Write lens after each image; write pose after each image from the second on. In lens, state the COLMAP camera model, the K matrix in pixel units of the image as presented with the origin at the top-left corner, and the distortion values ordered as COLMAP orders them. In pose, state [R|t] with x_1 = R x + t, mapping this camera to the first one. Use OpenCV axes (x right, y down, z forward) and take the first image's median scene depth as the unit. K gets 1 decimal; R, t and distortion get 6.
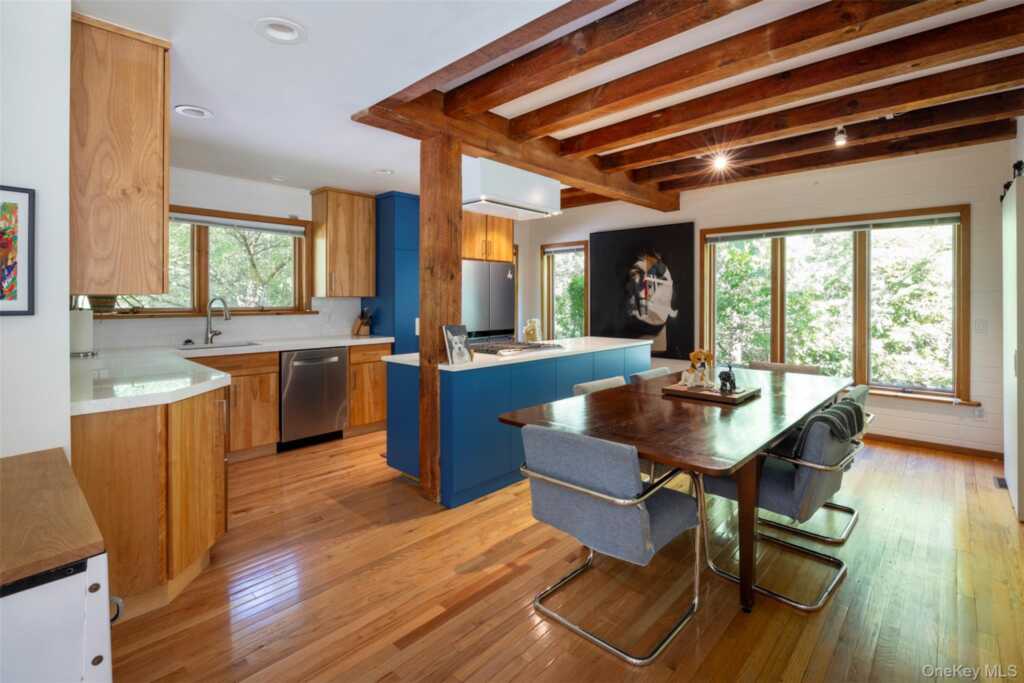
lens RADIAL K [[481.0, 0, 516.4], [0, 481.0, 304.9], [0, 0, 1]] dist [0.001686, 0.000007]
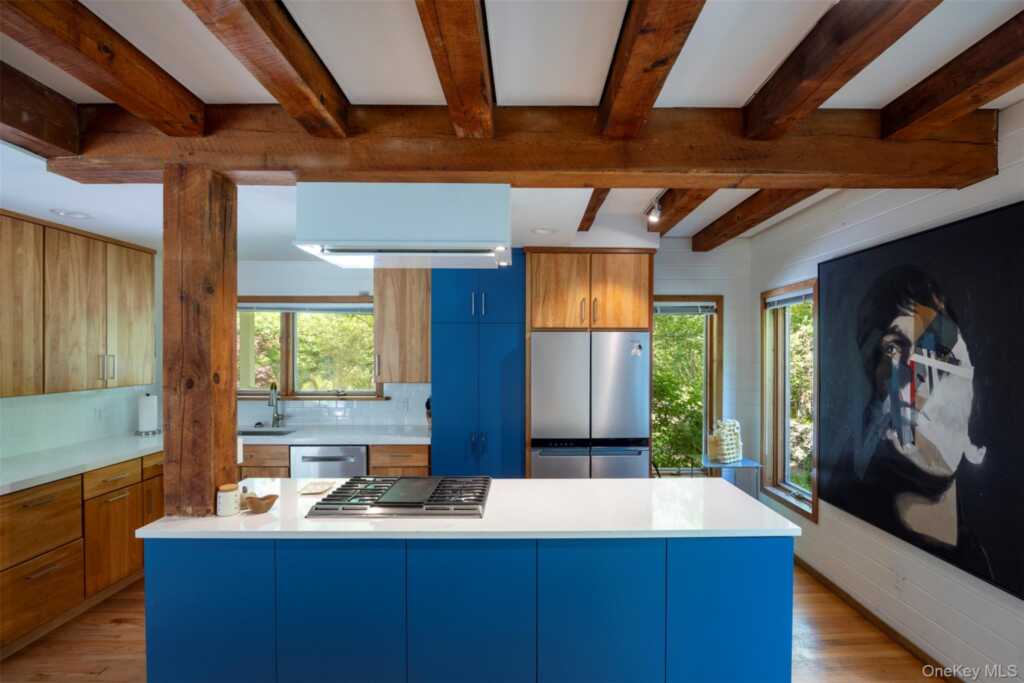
lens RADIAL K [[492.8, 0, 529.7], [0, 492.8, 356.5], [0, 0, 1]] dist [-0.020337, -0.000030]
pose [[0.692531, 0.006902, -0.721355, 0.350726], [-0.009355, 0.999956, 0.000587, -0.054283], [0.721328, 0.006342, 0.692565, 0.477075]]
